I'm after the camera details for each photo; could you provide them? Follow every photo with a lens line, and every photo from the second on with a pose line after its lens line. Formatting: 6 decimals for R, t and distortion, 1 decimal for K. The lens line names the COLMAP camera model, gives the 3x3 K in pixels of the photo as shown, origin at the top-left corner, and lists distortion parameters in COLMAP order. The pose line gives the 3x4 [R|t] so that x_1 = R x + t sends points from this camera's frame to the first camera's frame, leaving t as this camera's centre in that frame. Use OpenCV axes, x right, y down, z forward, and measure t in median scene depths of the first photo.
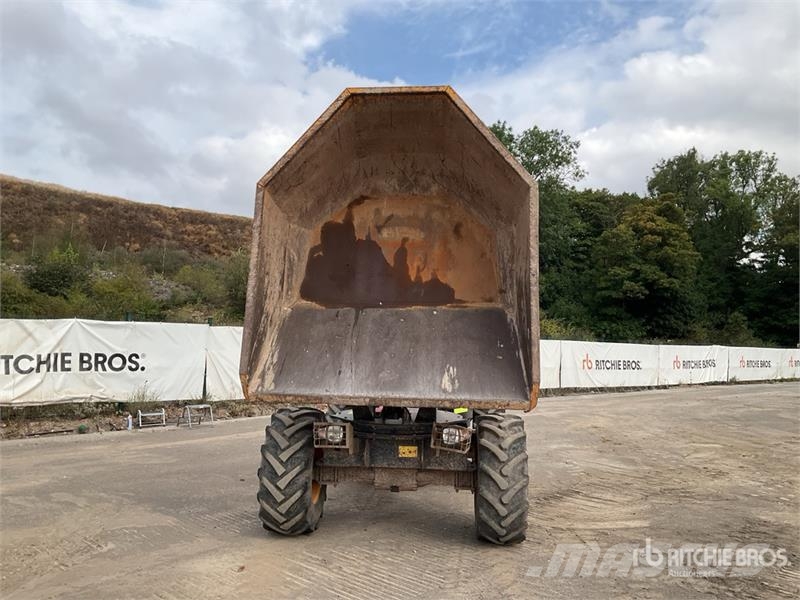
lens RADIAL K [[655.9, 0, 400.0], [0, 655.9, 300.0], [0, 0, 1]] dist [0.087506, -0.173322]
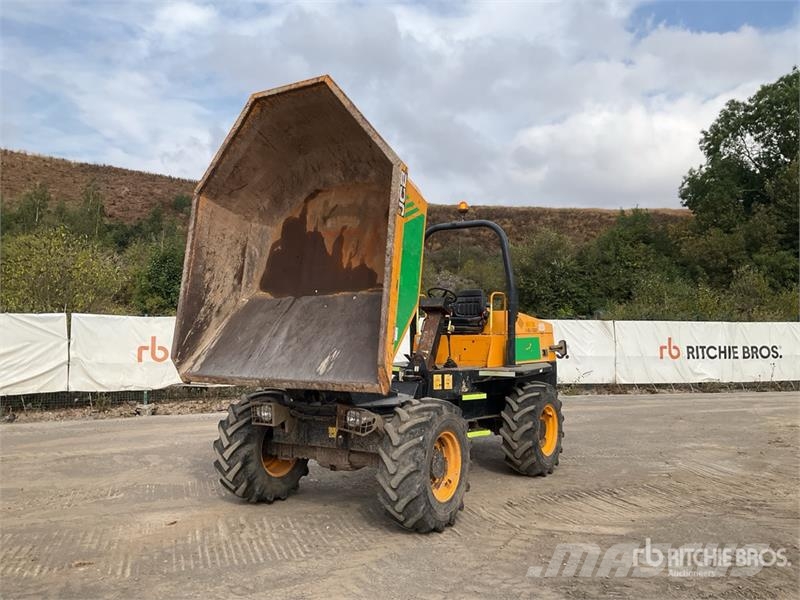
lens RADIAL K [[655.9, 0, 400.0], [0, 655.9, 300.0], [0, 0, 1]] dist [0.087506, -0.173322]
pose [[0.891537, -0.041690, -0.451025, 0.529601], [0.048639, 0.998809, 0.003821, 0.020579], [0.450328, -0.025344, 0.892503, 0.113586]]
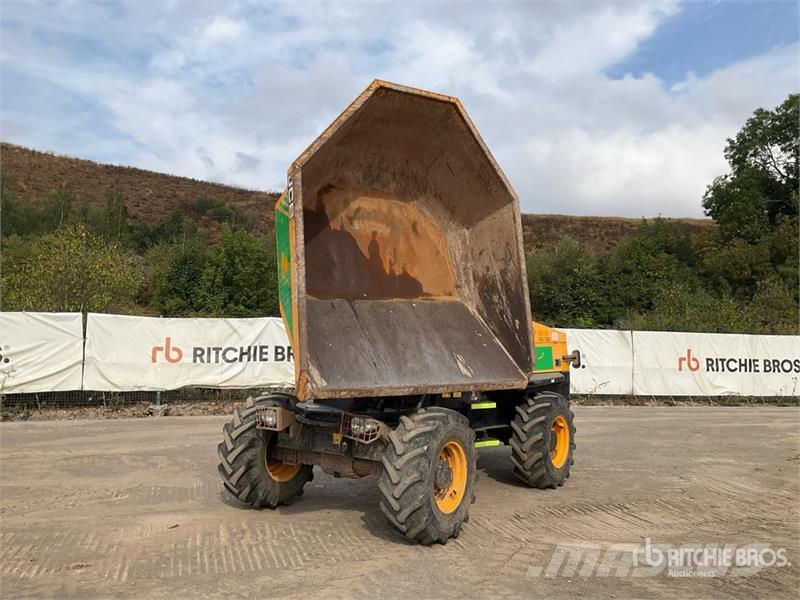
lens RADIAL K [[655.9, 0, 400.0], [0, 655.9, 300.0], [0, 0, 1]] dist [0.087506, -0.173322]
pose [[0.878956, -0.028786, -0.476034, 0.537516], [0.029787, 0.999541, -0.005443, 0.020337], [0.475972, -0.009395, 0.879410, 0.132709]]
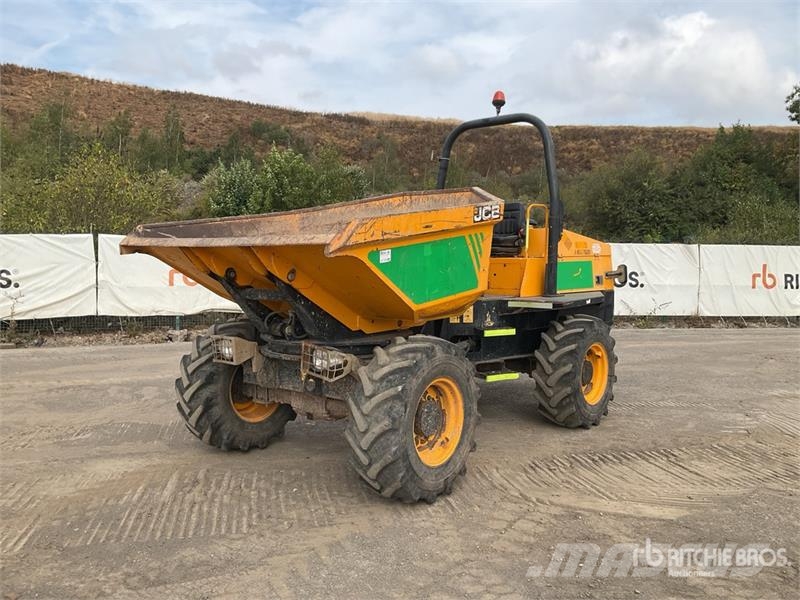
lens RADIAL K [[655.9, 0, 400.0], [0, 655.9, 300.0], [0, 0, 1]] dist [0.087506, -0.173322]
pose [[0.829994, 0.019066, -0.557446, 0.522708], [0.049353, 0.992985, 0.107445, 0.047447], [0.555584, -0.116690, 0.823231, 0.354349]]
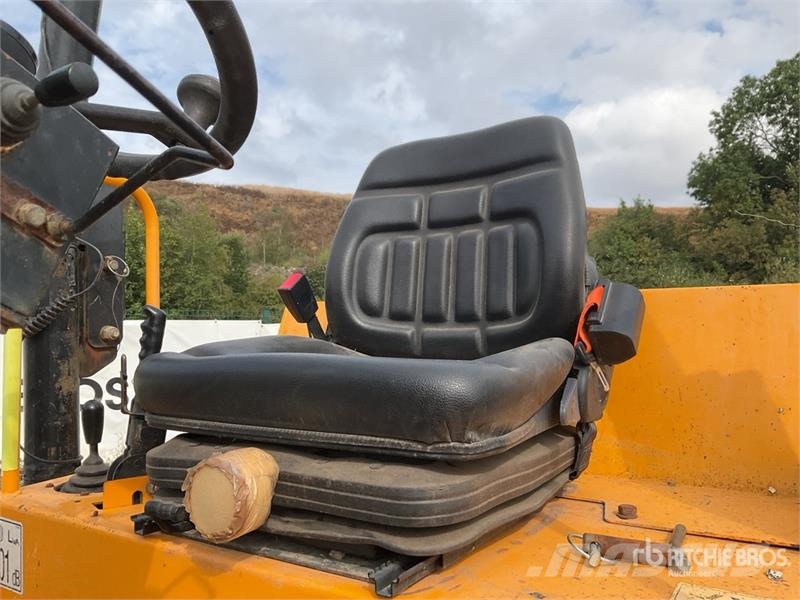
lens RADIAL K [[655.9, 0, 400.0], [0, 655.9, 300.0], [0, 0, 1]] dist [0.087506, -0.173322]
pose [[0.902799, -0.047305, -0.427454, 0.067957], [0.052093, 0.998642, -0.000494, 0.056966], [0.426897, -0.021822, 0.904037, 1.268526]]
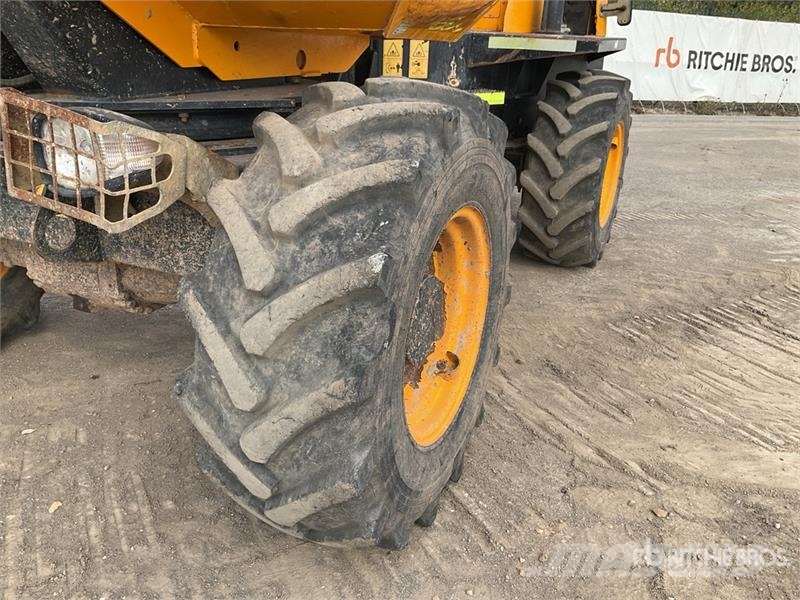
lens RADIAL K [[648.9, 0, 418.8], [0, 648.9, 302.7], [0, 0, 1]] dist [-0.000051, 0.002983]
pose [[0.948308, 0.140740, -0.284435, 0.229071], [-0.007499, 0.905969, 0.423278, 0.137202], [0.317262, -0.399265, 0.860193, 0.719937]]
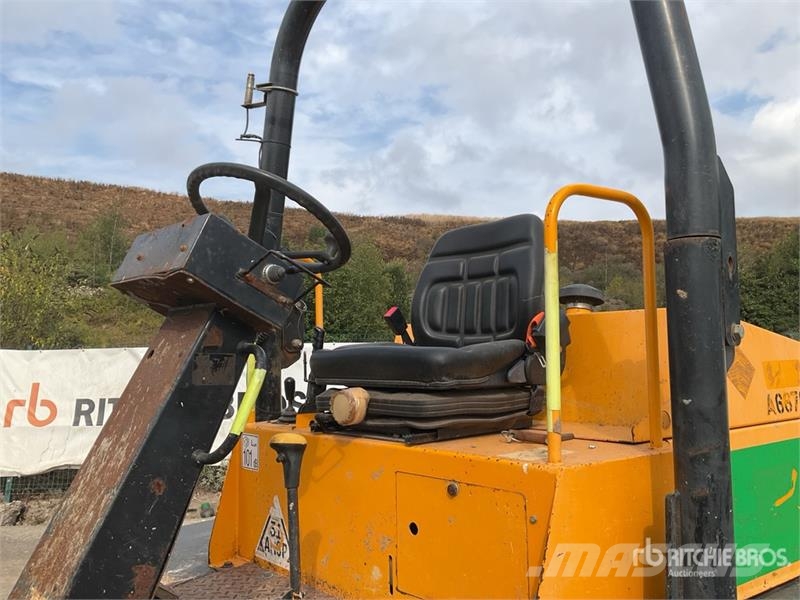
lens RADIAL K [[655.9, 0, 400.0], [0, 655.9, 300.0], [0, 0, 1]] dist [0.087506, -0.173322]
pose [[0.771003, -0.085291, -0.631094, 0.201937], [0.068193, 0.996350, -0.051343, 0.062436], [0.633170, -0.003451, 0.774005, 1.144364]]
